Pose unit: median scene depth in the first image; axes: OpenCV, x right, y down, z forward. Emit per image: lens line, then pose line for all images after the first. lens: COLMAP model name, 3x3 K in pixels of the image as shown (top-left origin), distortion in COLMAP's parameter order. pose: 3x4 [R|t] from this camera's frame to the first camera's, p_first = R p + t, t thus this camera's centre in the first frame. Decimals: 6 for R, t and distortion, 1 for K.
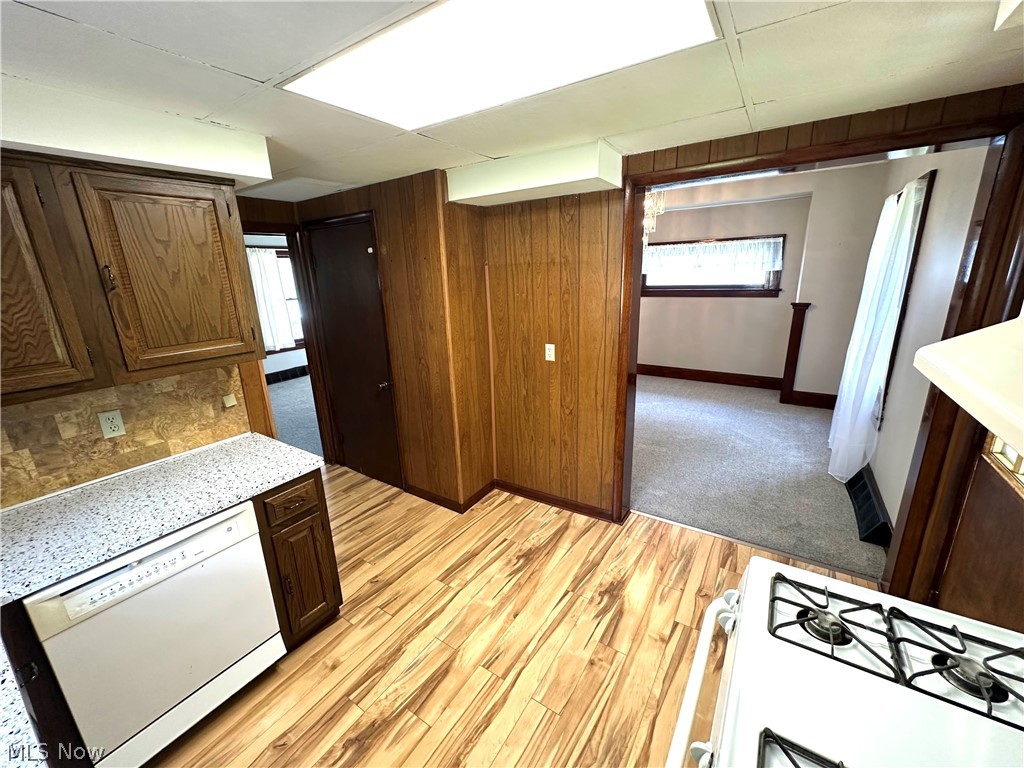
lens RADIAL K [[409.8, 0, 512.0], [0, 409.8, 384.0], [0, 0, 1]] dist [0.000084, 0.000160]
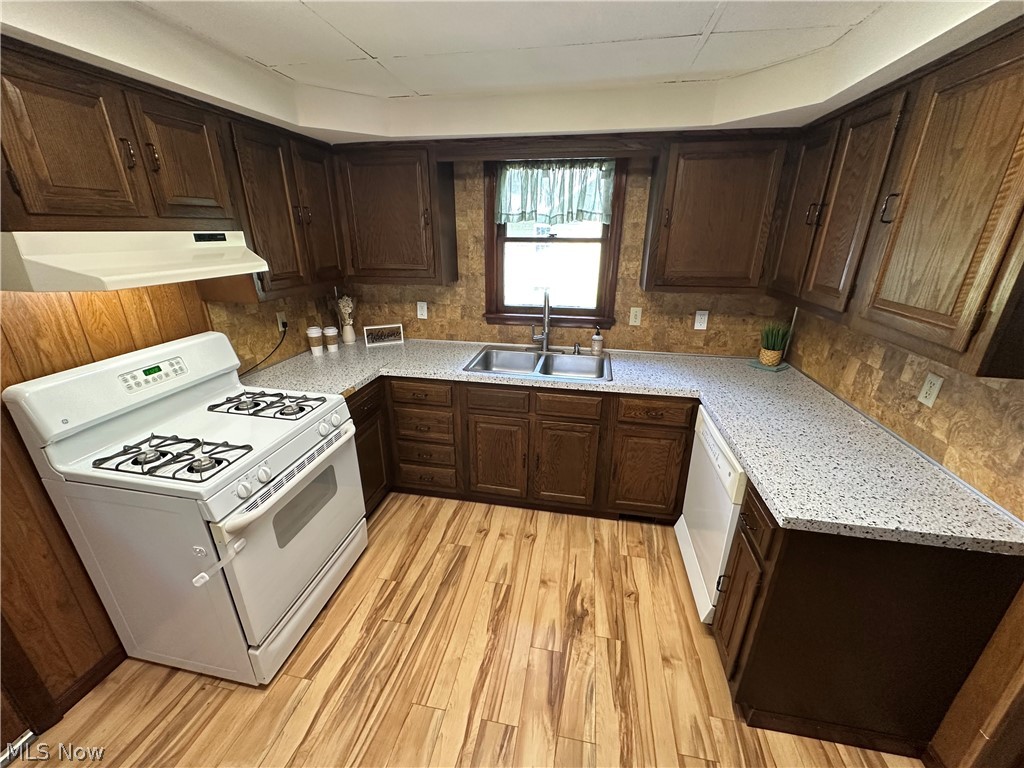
lens RADIAL K [[409.8, 0, 512.0], [0, 409.8, 384.0], [0, 0, 1]] dist [0.000084, 0.000160]
pose [[-0.920685, 0.166904, -0.352820, 0.095434], [-0.076669, 0.809009, 0.582774, -0.295784], [0.382702, 0.563602, -0.732047, 1.127308]]
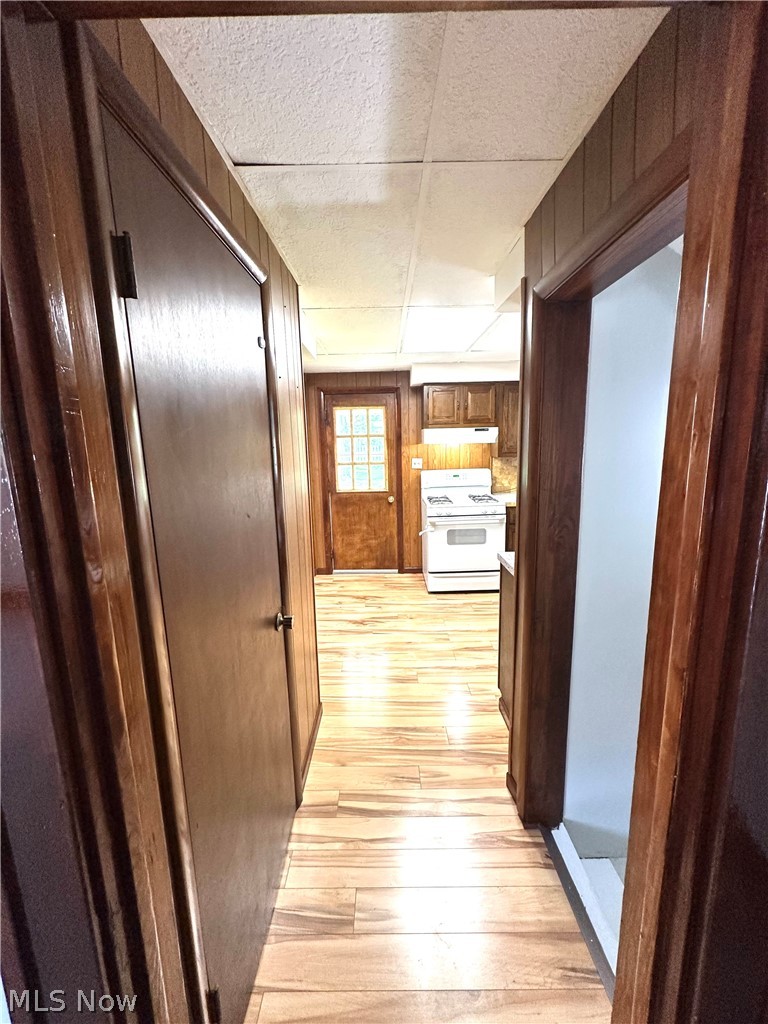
lens RADIAL K [[409.8, 0, 384.0], [0, 409.8, 512.0], [0, 0, 1]] dist [0.000084, 0.000160]
pose [[-0.550681, -0.095557, 0.829228, -1.221077], [0.263660, 0.922653, 0.281417, -0.349829], [-0.791981, 0.373605, -0.482892, 1.731742]]
